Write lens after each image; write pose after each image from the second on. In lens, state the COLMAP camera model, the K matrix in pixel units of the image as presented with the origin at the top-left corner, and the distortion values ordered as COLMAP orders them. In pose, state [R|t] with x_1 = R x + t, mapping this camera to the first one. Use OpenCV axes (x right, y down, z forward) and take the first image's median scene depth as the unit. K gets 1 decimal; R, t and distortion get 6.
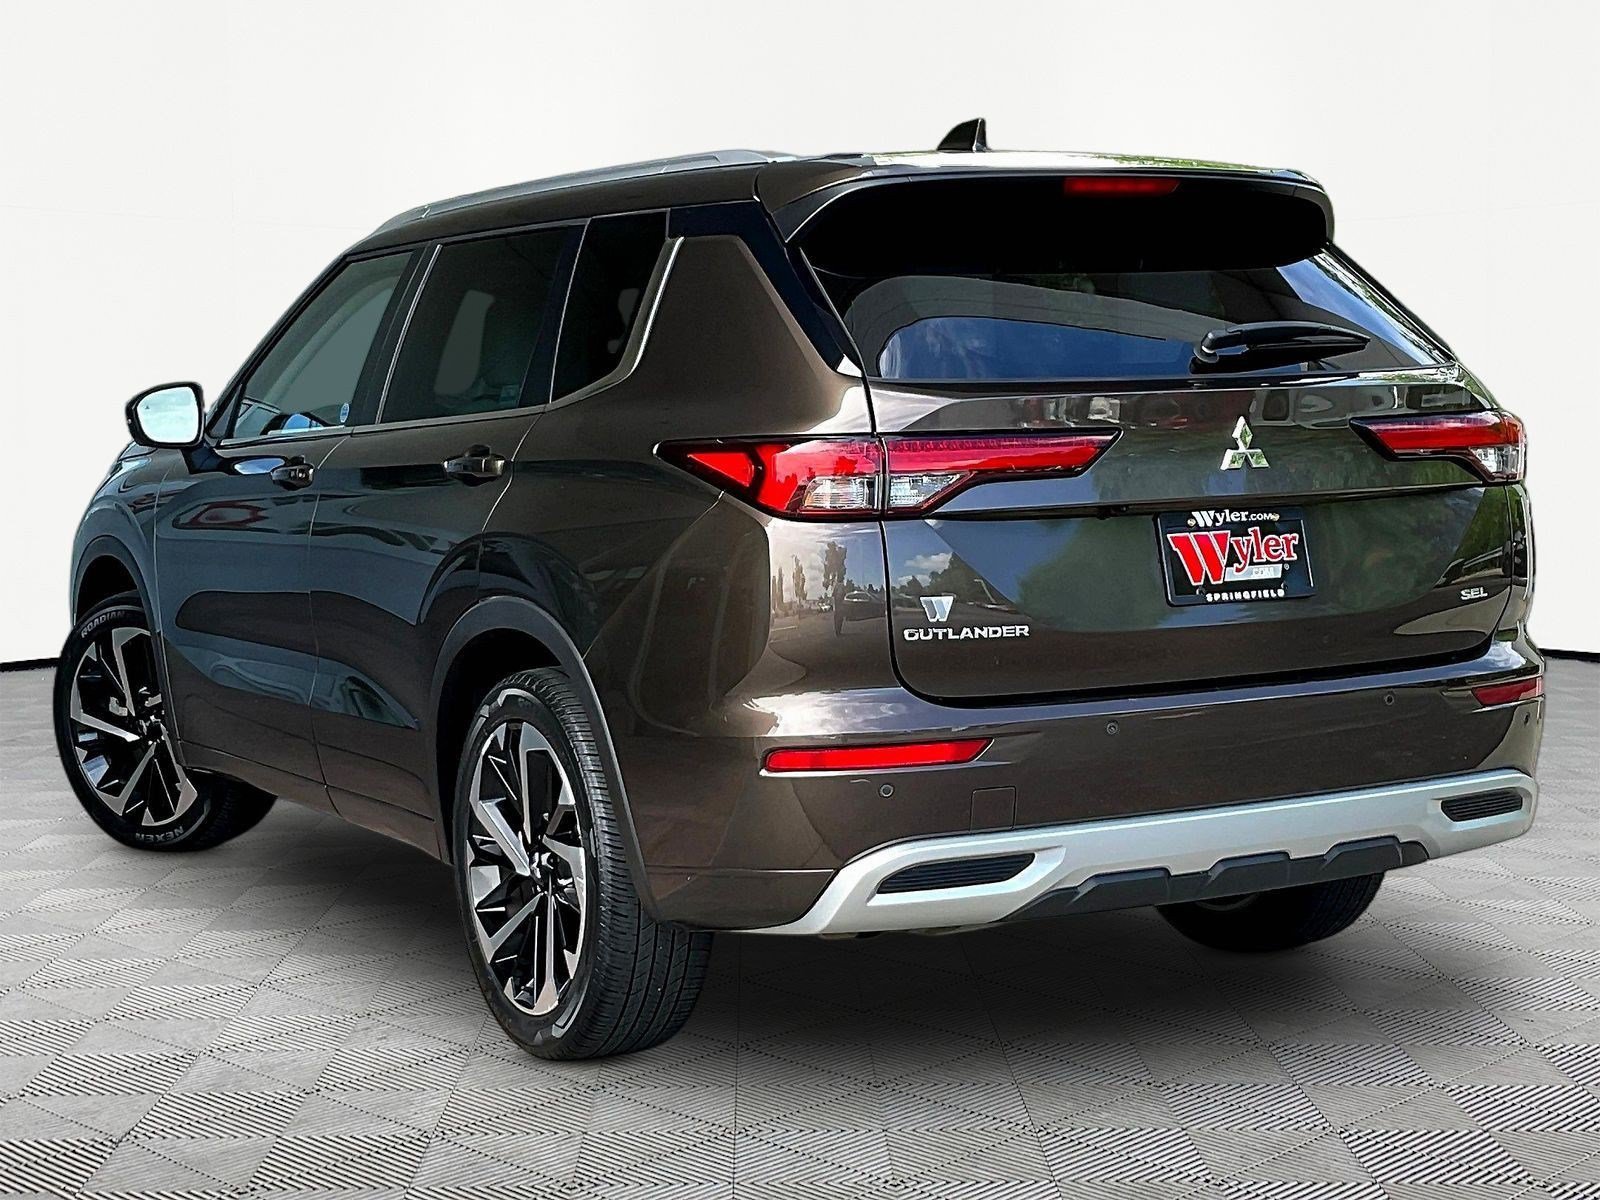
lens RADIAL K [[2861.9, 0, 801.4], [0, 2861.9, 600.3], [0, 0, 1]] dist [-0.071784, 0.000000]
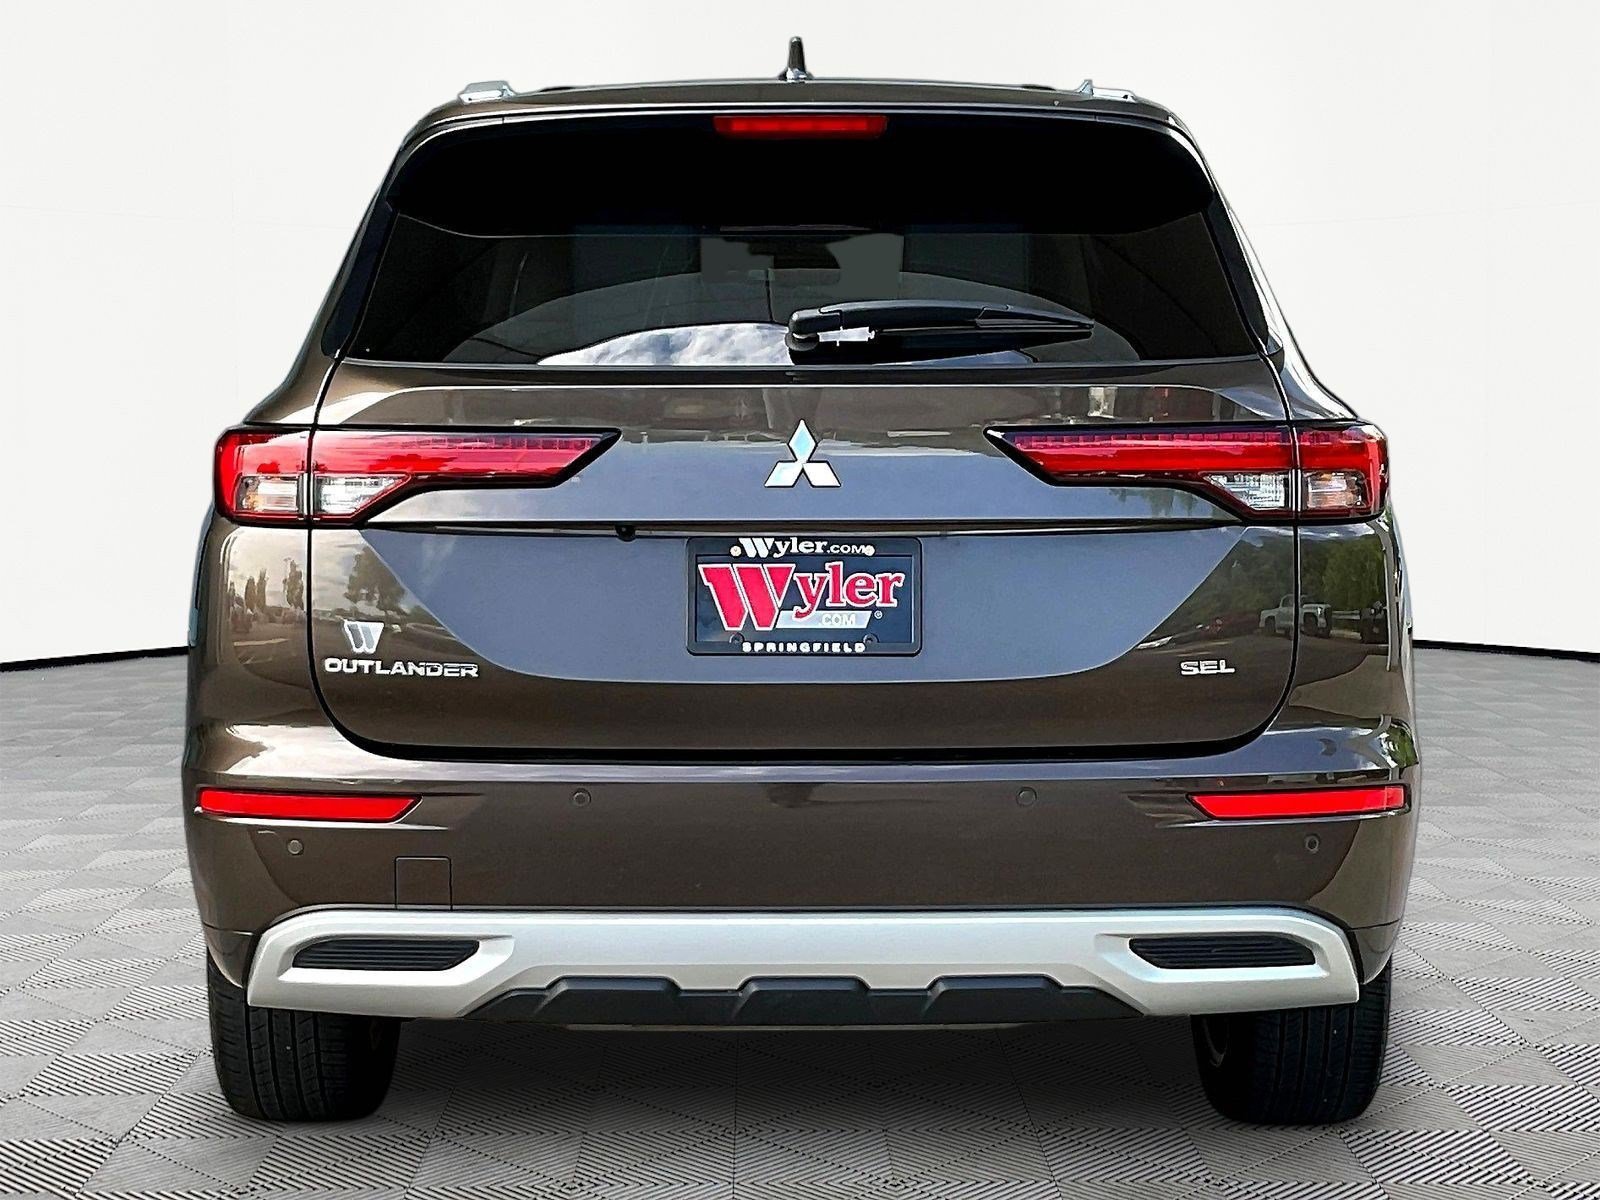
lens RADIAL K [[2920.1, 0, 796.6], [0, 2920.1, 607.9], [0, 0, 1]] dist [0.107951, 0.000000]
pose [[0.873495, 0.067644, -0.482110, 0.541726], [-0.059578, 0.997709, 0.032043, -0.038415], [0.483173, 0.000734, 0.875525, 0.294594]]
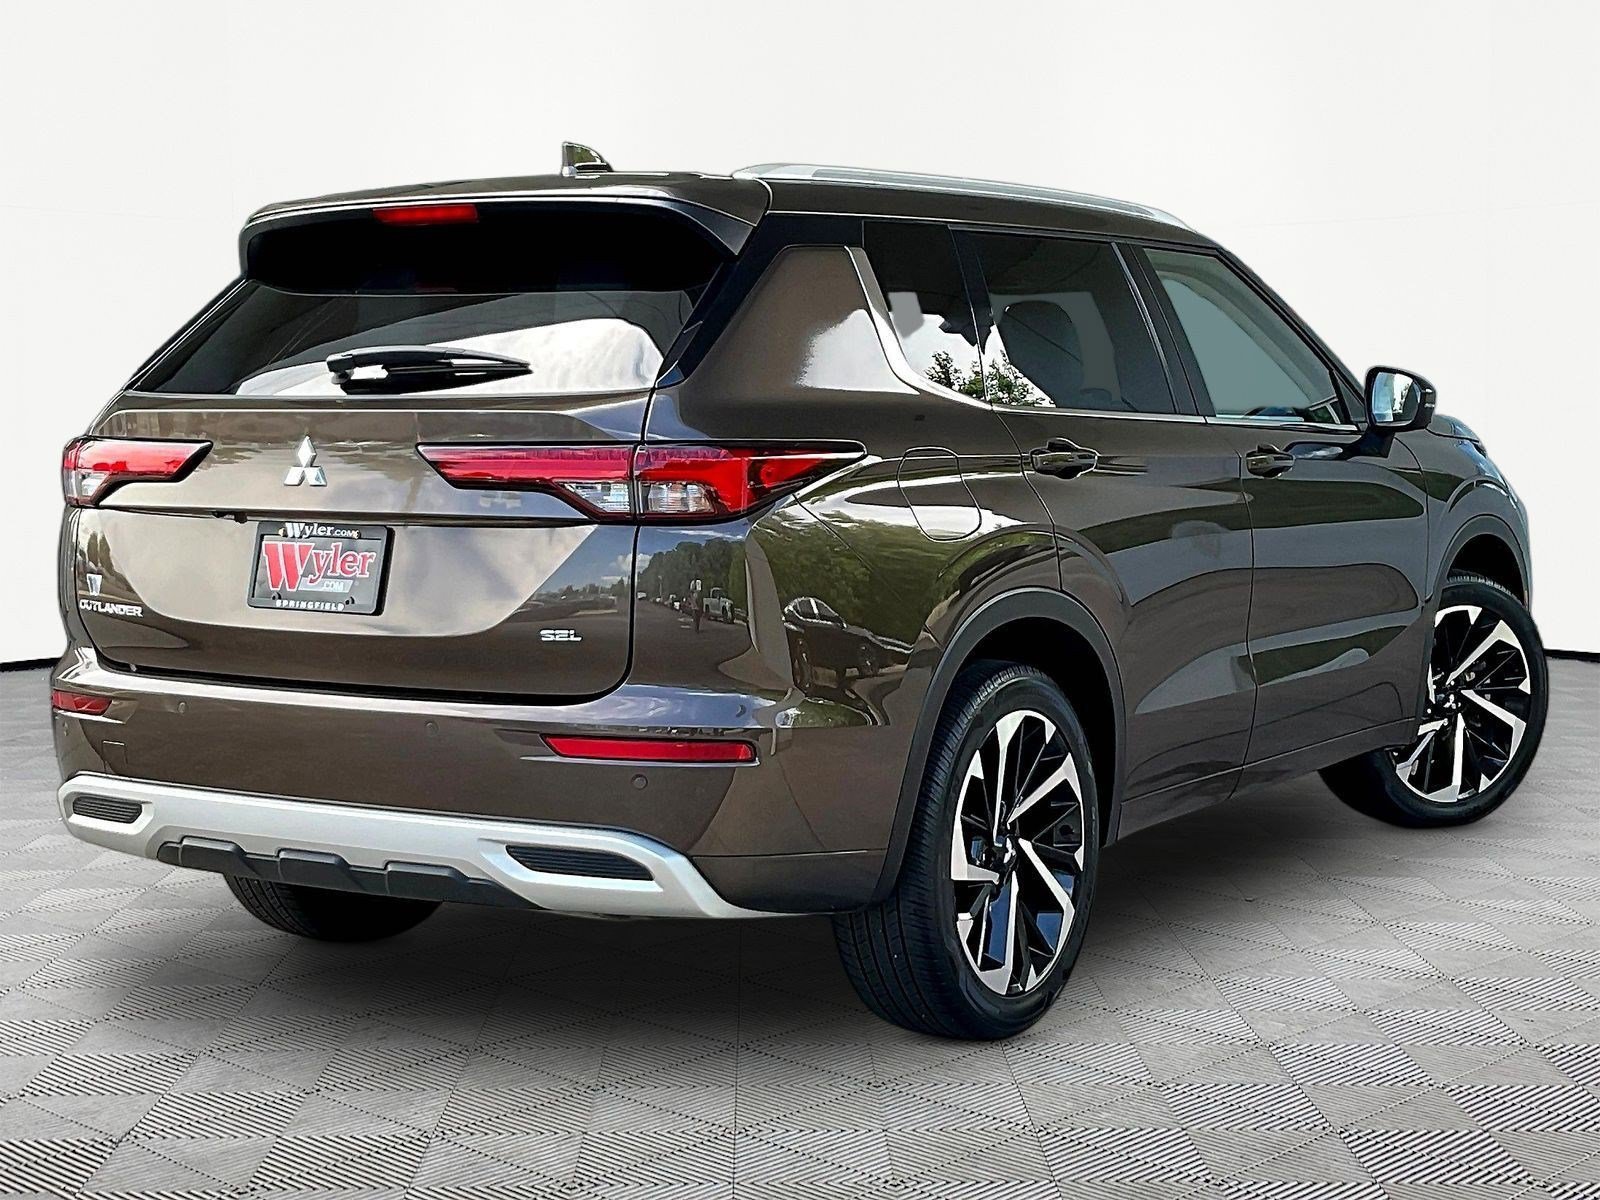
lens RADIAL K [[2861.9, 0, 803.0], [0, 2861.9, 594.8], [0, 0, 1]] dist [-0.071784, 0.000000]
pose [[0.471953, 0.091499, -0.876863, 1.168649], [-0.081243, 0.994882, 0.060086, -0.083982], [0.877872, 0.042881, 0.476971, 0.656988]]
